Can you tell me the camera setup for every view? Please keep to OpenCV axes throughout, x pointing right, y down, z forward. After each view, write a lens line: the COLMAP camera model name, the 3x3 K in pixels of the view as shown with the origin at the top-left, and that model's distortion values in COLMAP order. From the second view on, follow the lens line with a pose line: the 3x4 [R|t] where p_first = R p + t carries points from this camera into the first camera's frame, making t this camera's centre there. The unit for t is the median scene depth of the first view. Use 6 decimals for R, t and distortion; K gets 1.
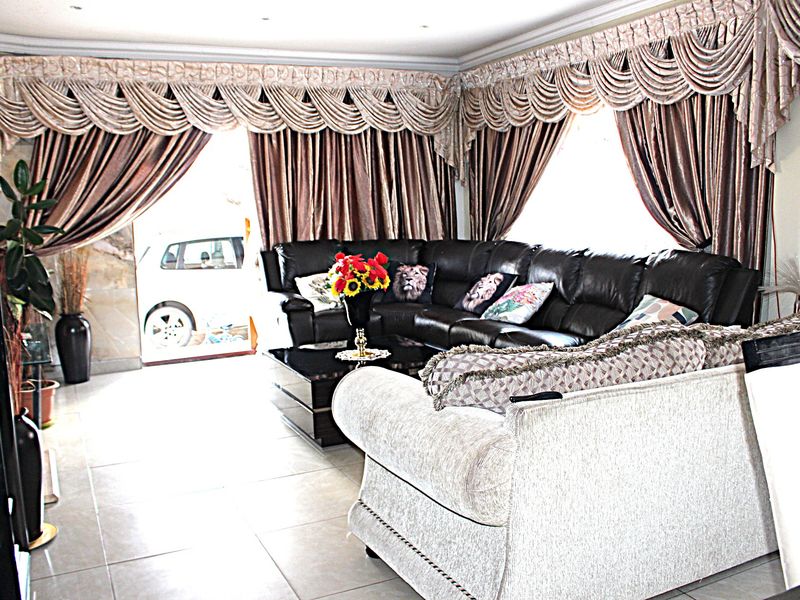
lens RADIAL K [[756.7, 0, 399.5], [0, 756.7, 301.2], [0, 0, 1]] dist [-0.085464, 0.000000]
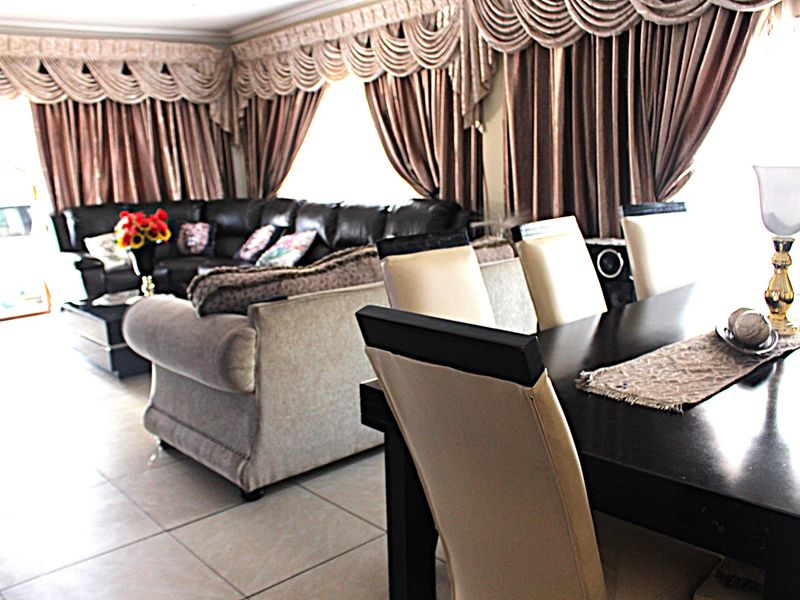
lens RADIAL K [[756.7, 0, 380.1], [0, 756.7, 290.8], [0, 0, 1]] dist [-0.085464, 0.000000]
pose [[0.970221, -0.063184, 0.233835, 0.018286], [0.054615, 0.997583, 0.042946, 0.021476], [-0.235984, -0.028896, 0.971327, -0.149177]]
